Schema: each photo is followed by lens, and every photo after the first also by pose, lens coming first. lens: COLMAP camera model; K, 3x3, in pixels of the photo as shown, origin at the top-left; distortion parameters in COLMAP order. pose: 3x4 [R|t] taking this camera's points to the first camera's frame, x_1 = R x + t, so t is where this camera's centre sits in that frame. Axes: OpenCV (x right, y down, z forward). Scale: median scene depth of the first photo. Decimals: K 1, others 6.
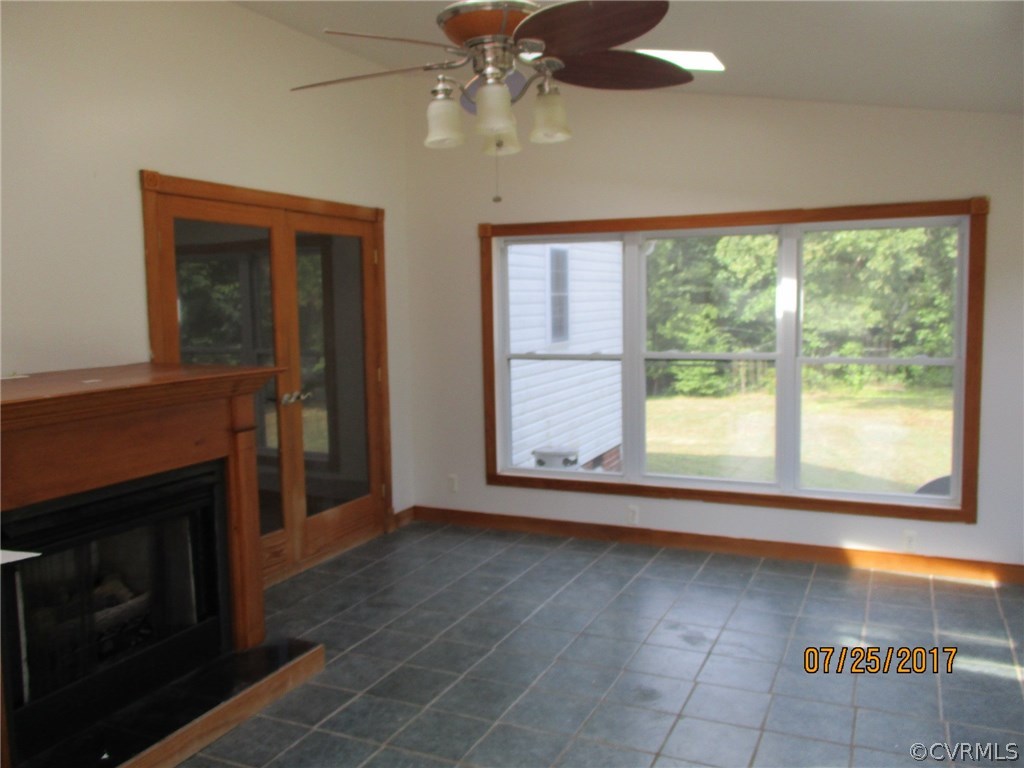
lens RADIAL K [[865.2, 0, 512.0], [0, 865.2, 384.0], [0, 0, 1]] dist [-0.001577, -0.003564]
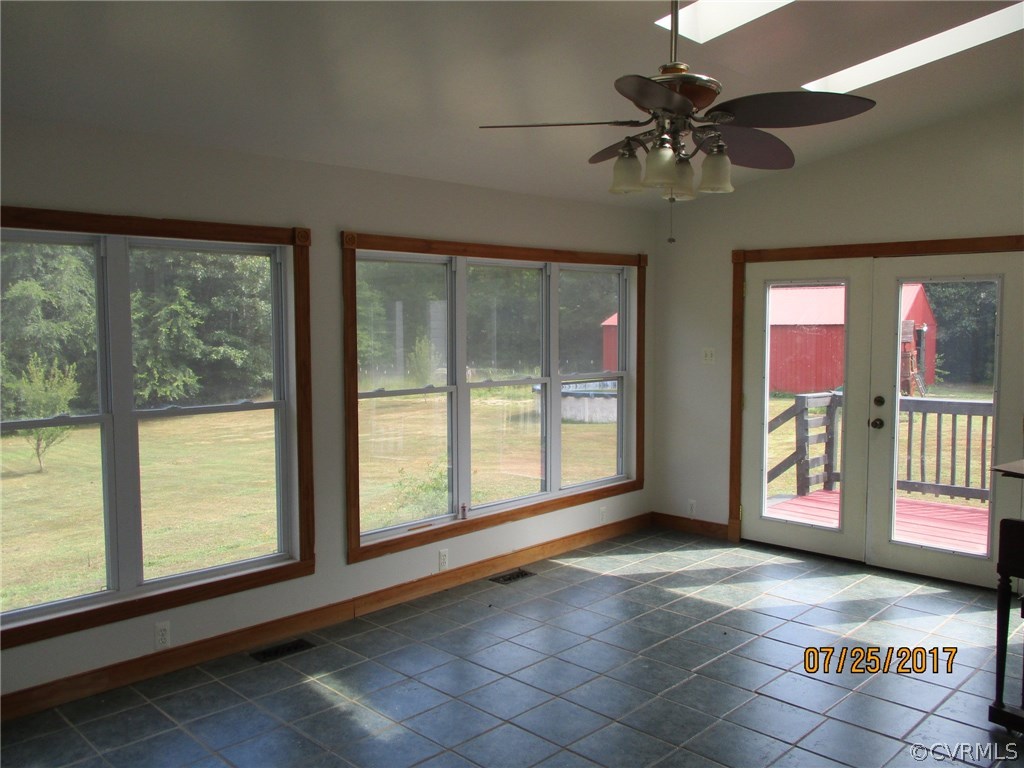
lens RADIAL K [[865.2, 0, 512.0], [0, 865.2, 384.0], [0, 0, 1]] dist [-0.001577, -0.003564]
pose [[0.335819, -0.058957, 0.940080, -0.707282], [0.087391, 0.995685, 0.031226, -0.055953], [-0.937864, 0.071668, 0.339522, 0.599576]]
